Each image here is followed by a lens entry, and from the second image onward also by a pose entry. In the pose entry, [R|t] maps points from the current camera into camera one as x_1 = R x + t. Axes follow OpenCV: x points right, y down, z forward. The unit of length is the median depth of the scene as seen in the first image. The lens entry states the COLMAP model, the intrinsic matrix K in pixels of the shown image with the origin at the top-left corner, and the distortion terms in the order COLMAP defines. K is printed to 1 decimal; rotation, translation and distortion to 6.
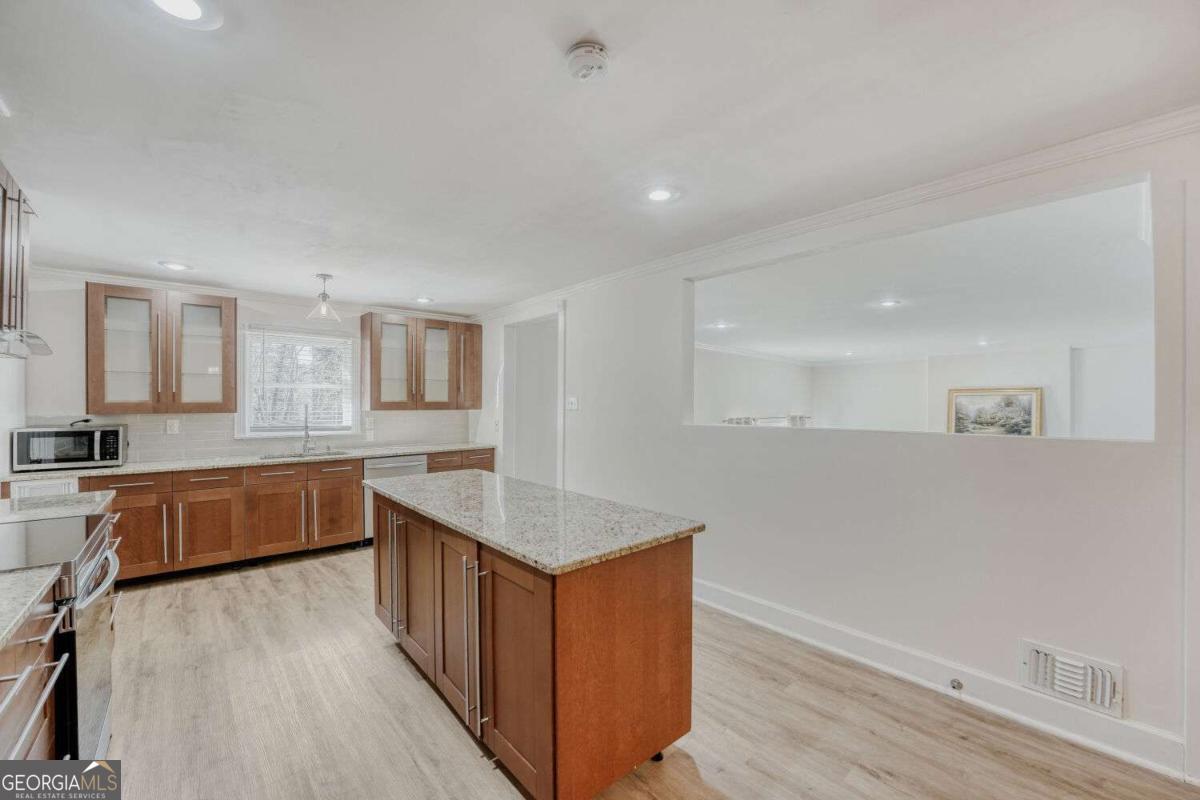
lens RADIAL K [[488.1, 0, 588.7], [0, 488.1, 404.6], [0, 0, 1]] dist [-0.019353, 0.000020]
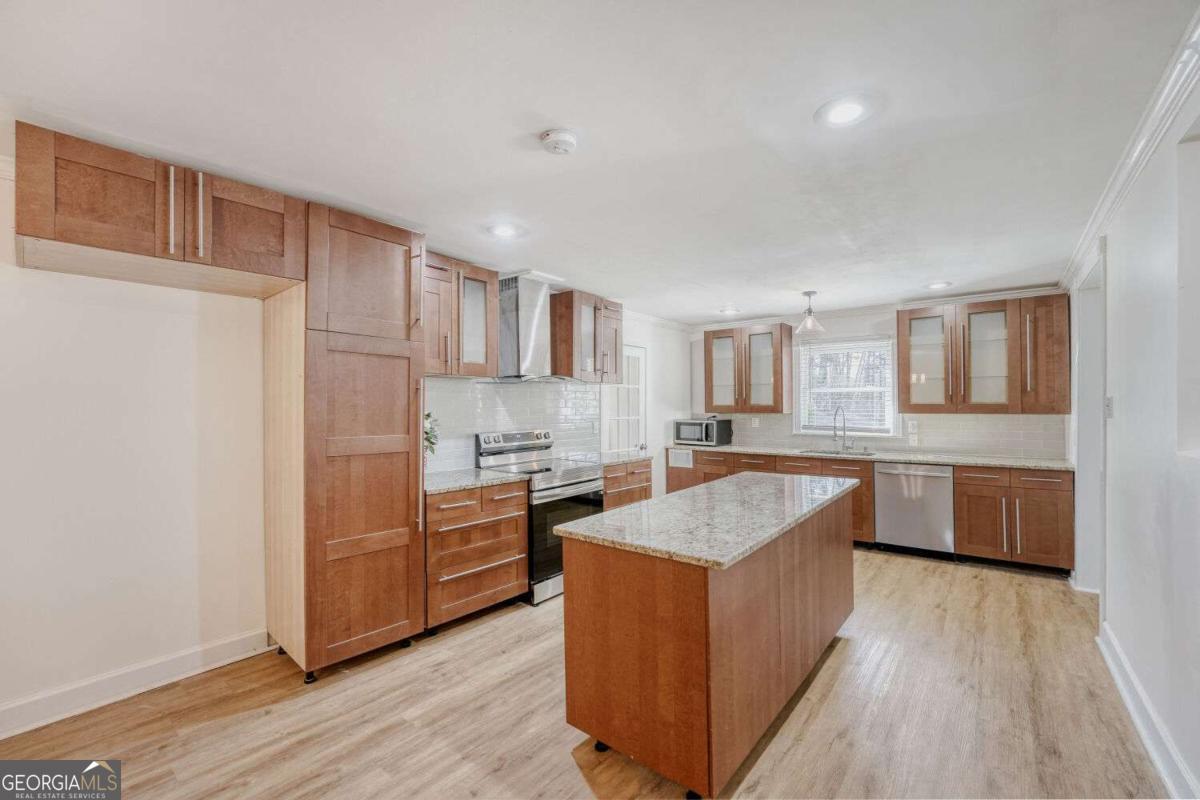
lens RADIAL K [[496.8, 0, 606.2], [0, 496.8, 395.9], [0, 0, 1]] dist [-0.048226, 0.014598]
pose [[0.180676, -0.017617, -0.983385, 0.424422], [-0.000177, 0.999839, -0.017944, -0.004736], [0.983543, 0.003416, 0.180644, 0.282431]]
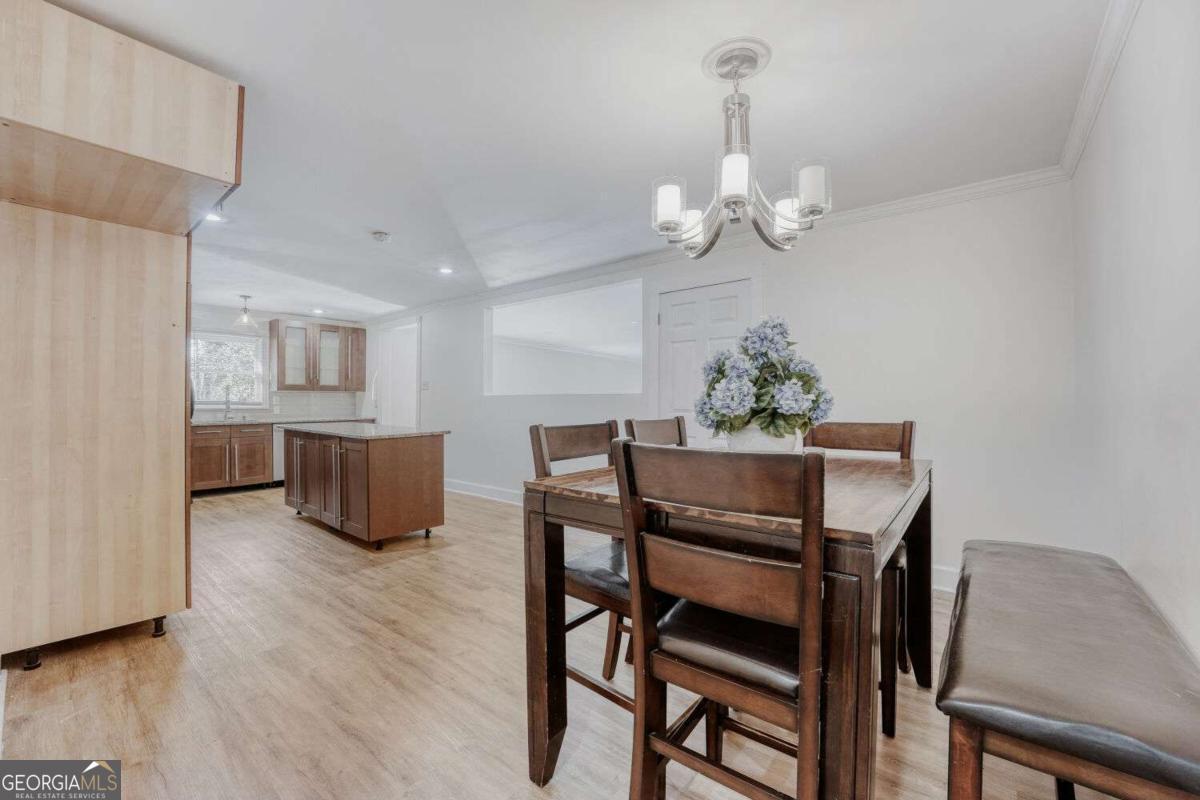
lens RADIAL K [[488.1, 0, 588.7], [0, 488.1, 404.6], [0, 0, 1]] dist [-0.019353, 0.000020]
pose [[0.985867, -0.000538, 0.167529, 0.204697], [-0.000204, 0.999990, 0.004416, 0.049358], [-0.167530, -0.004388, 0.985857, -0.536761]]
